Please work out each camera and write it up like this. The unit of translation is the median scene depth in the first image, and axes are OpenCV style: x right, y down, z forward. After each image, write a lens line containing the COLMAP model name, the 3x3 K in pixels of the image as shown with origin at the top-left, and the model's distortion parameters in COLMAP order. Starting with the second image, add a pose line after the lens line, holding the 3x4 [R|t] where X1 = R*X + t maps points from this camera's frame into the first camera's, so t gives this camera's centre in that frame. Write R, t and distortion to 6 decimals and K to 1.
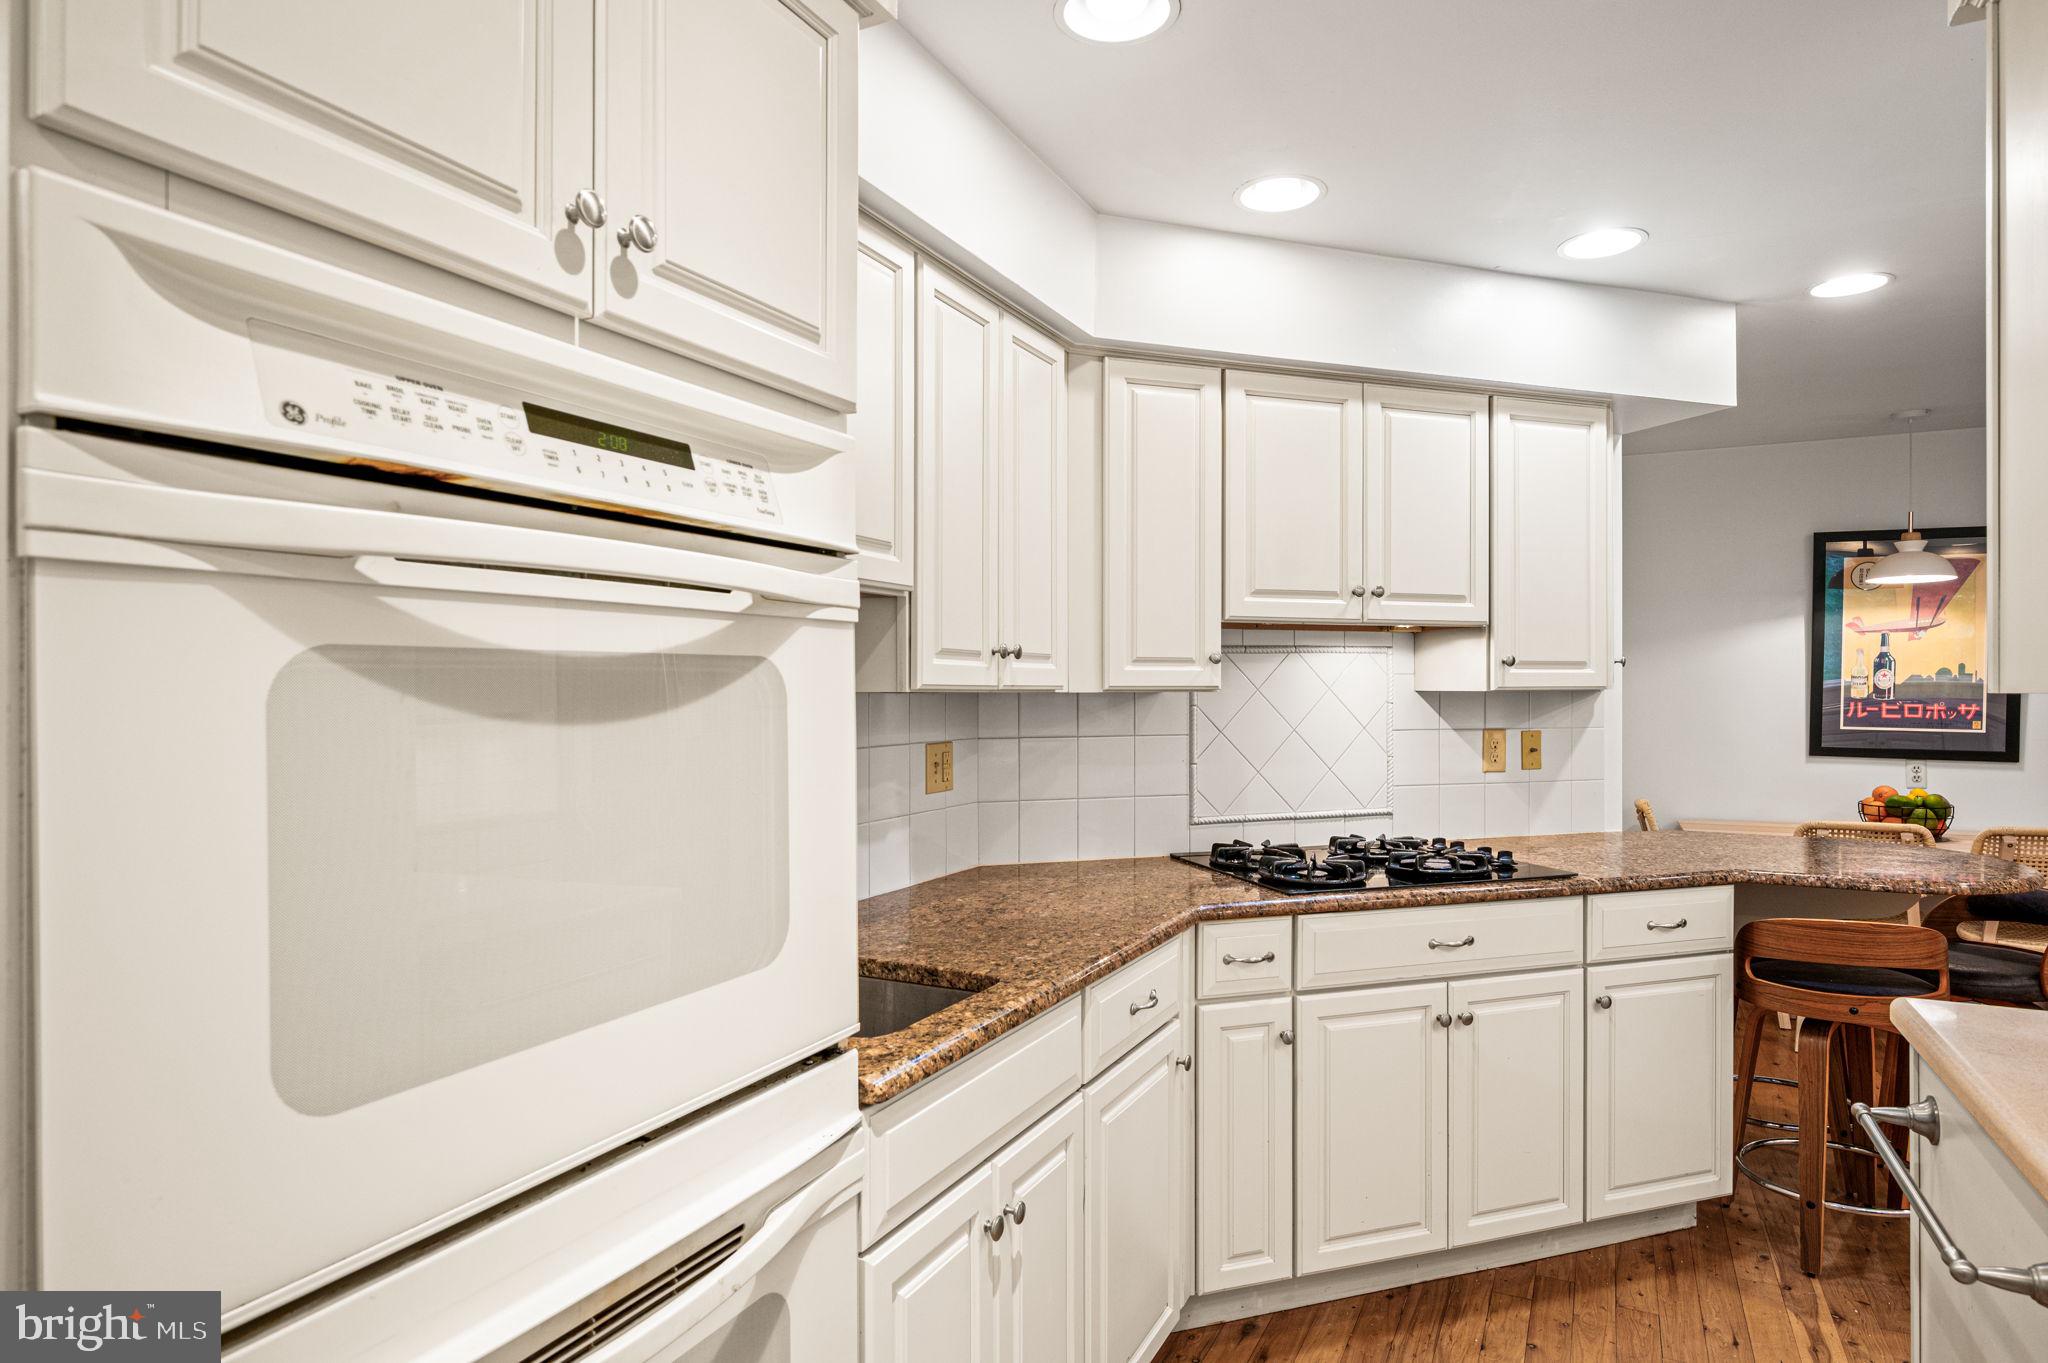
lens RADIAL K [[1177.5, 0, 1034.2], [0, 1177.5, 686.2], [0, 0, 1]] dist [0.001972, 0.000946]
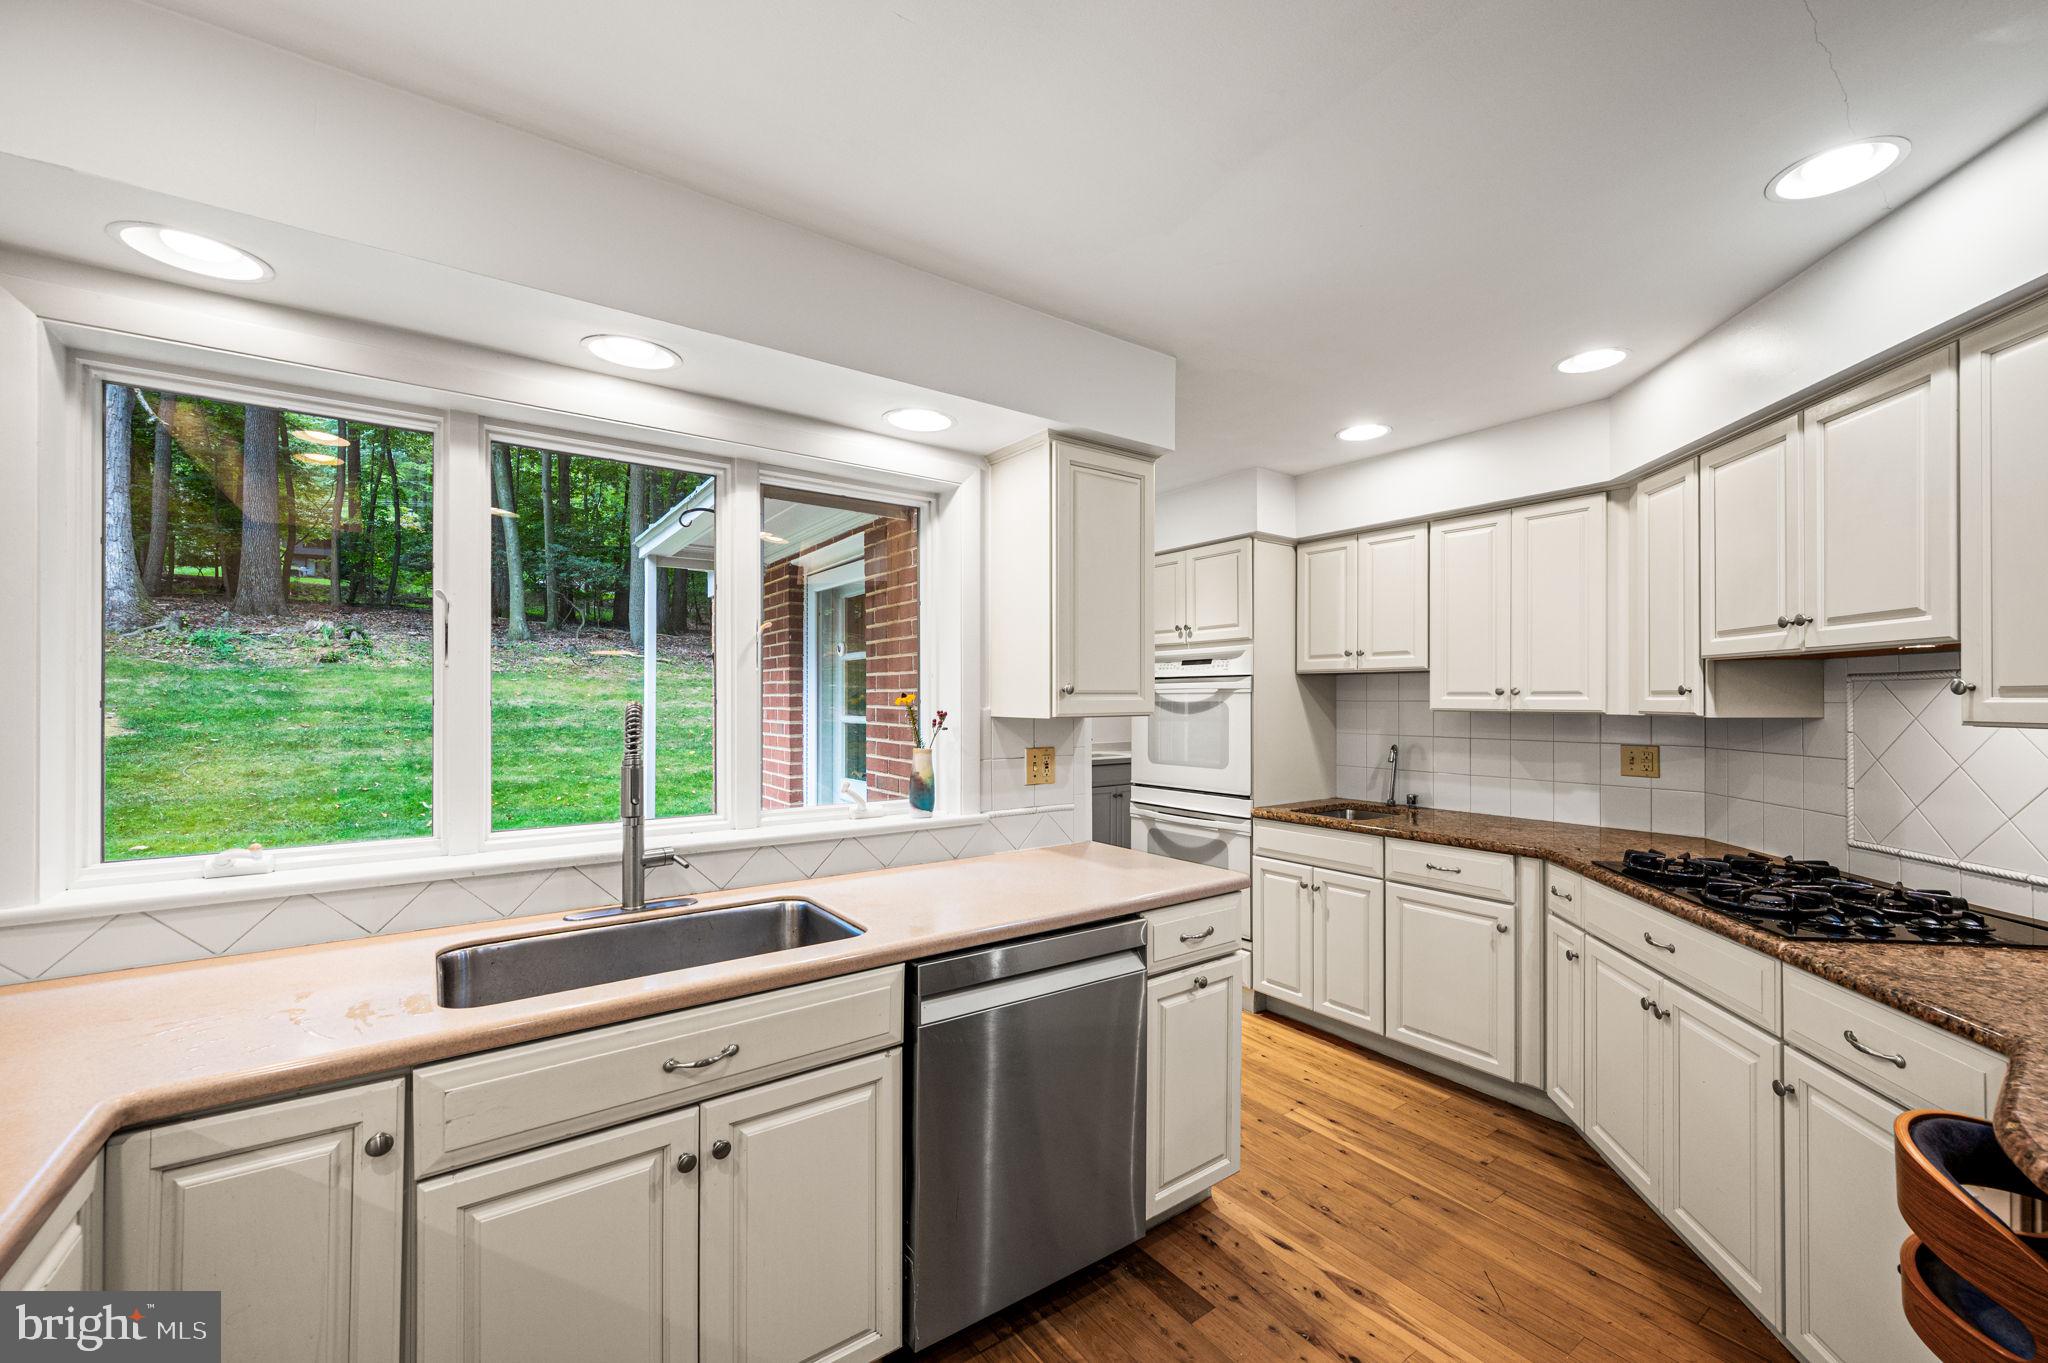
lens RADIAL K [[802.2, 0, 1042.3], [0, 802.2, 694.6], [0, 0, 1]] dist [-0.018021, -0.000070]
pose [[-0.460592, -0.003335, -0.887606, 1.436267], [0.002536, 0.999984, -0.005073, -0.019507], [0.887608, -0.004587, -0.460577, 0.912390]]
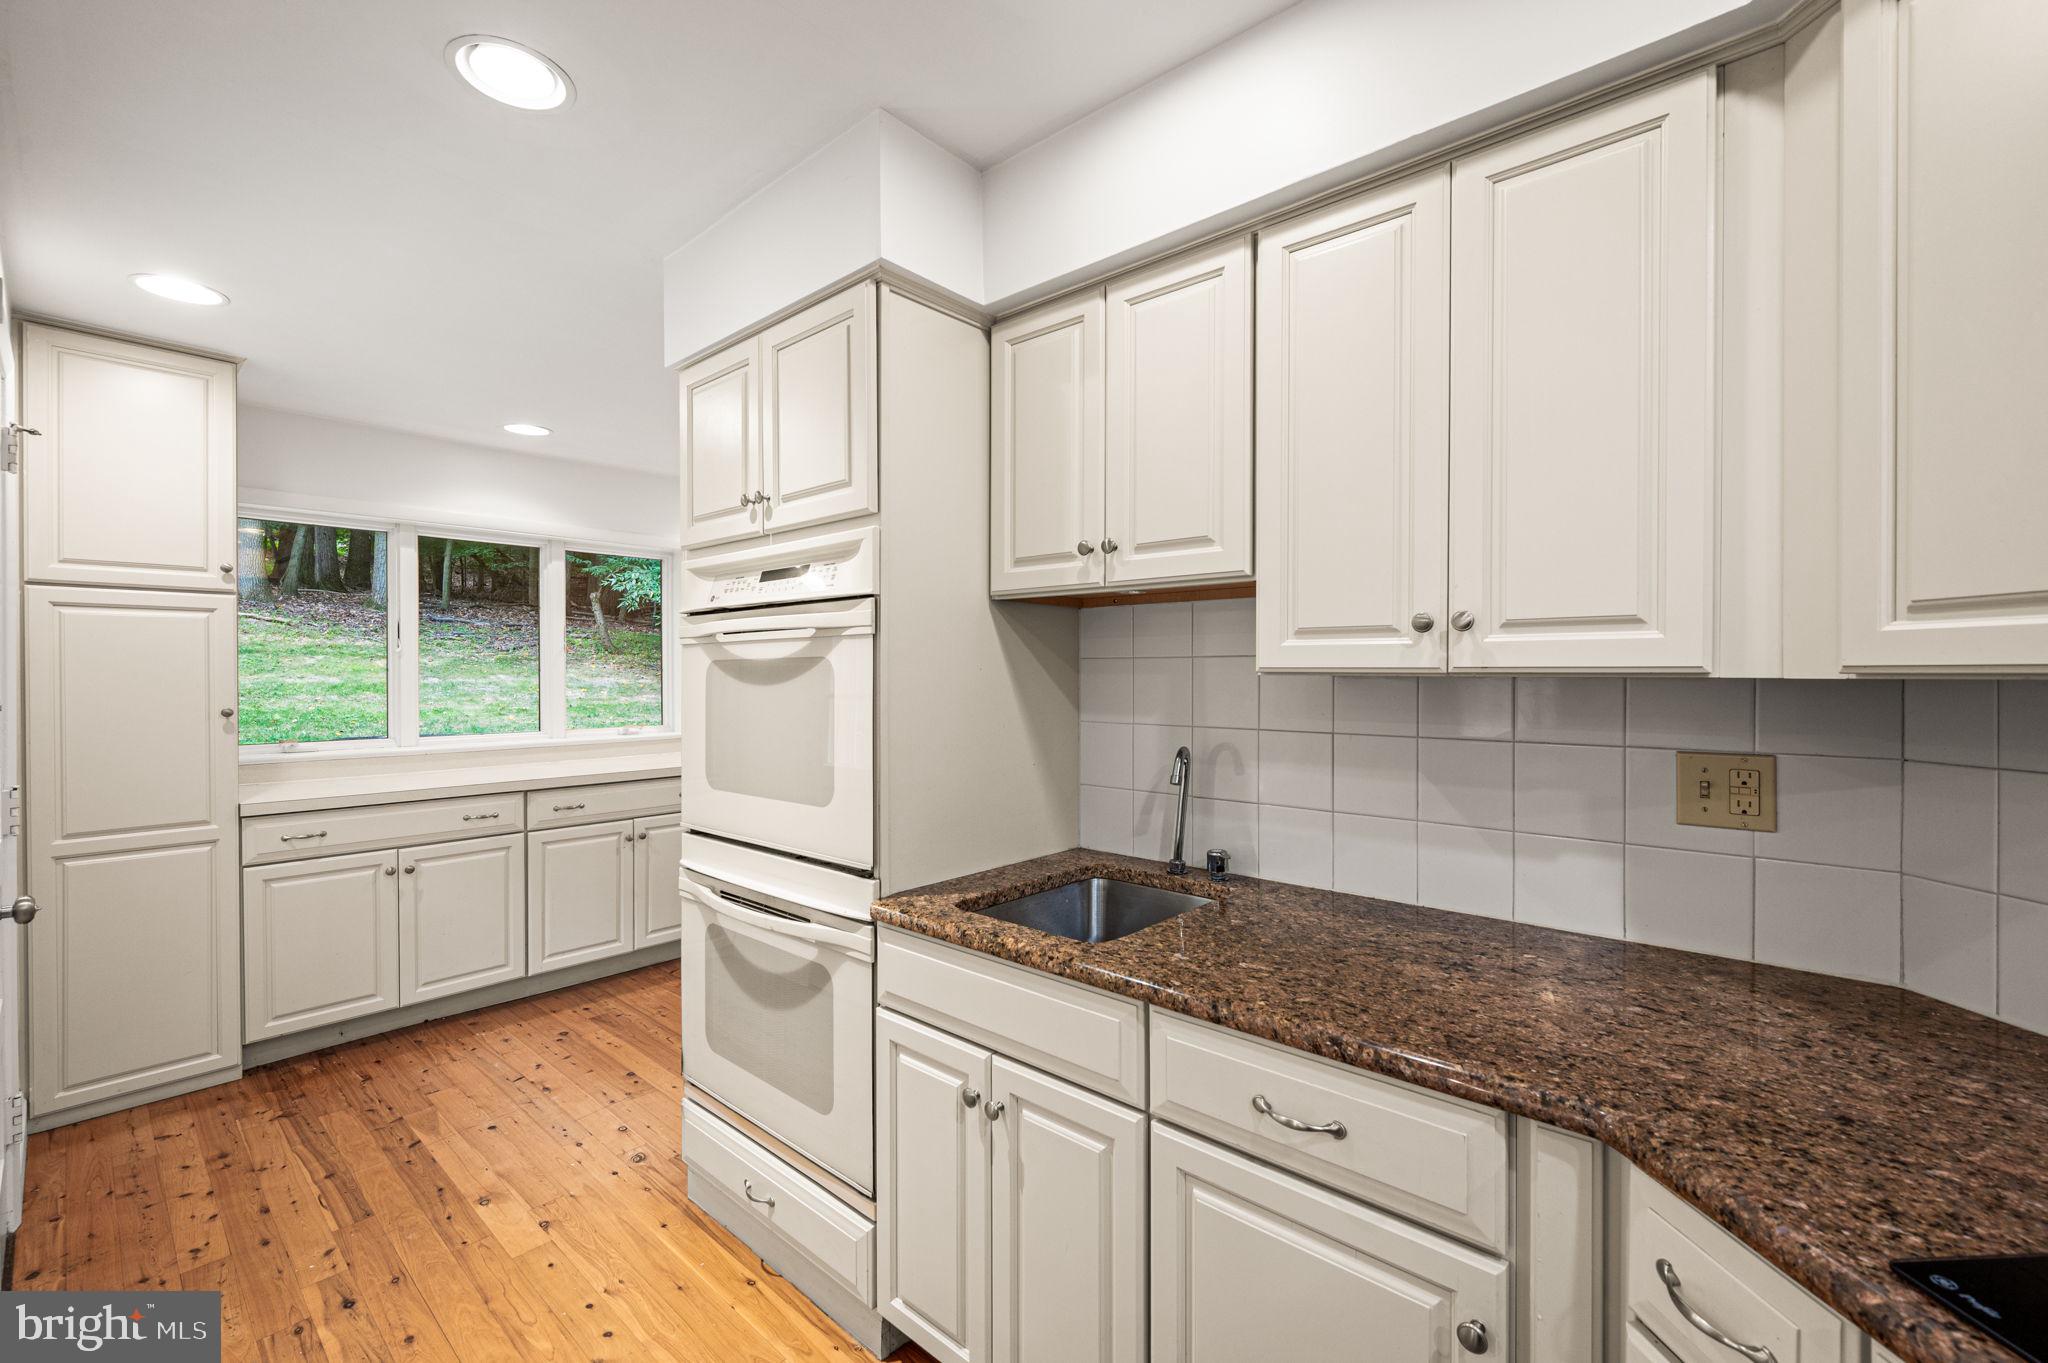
lens RADIAL K [[852.2, 0, 1036.8], [0, 852.2, 677.0], [0, 0, 1]] dist [-0.003684, 0.000237]
pose [[-0.256155, 0.006169, -0.966616, 0.559198], [0.003500, 0.999979, 0.005455, 0.001460], [0.966629, -0.001985, -0.256171, 0.876208]]
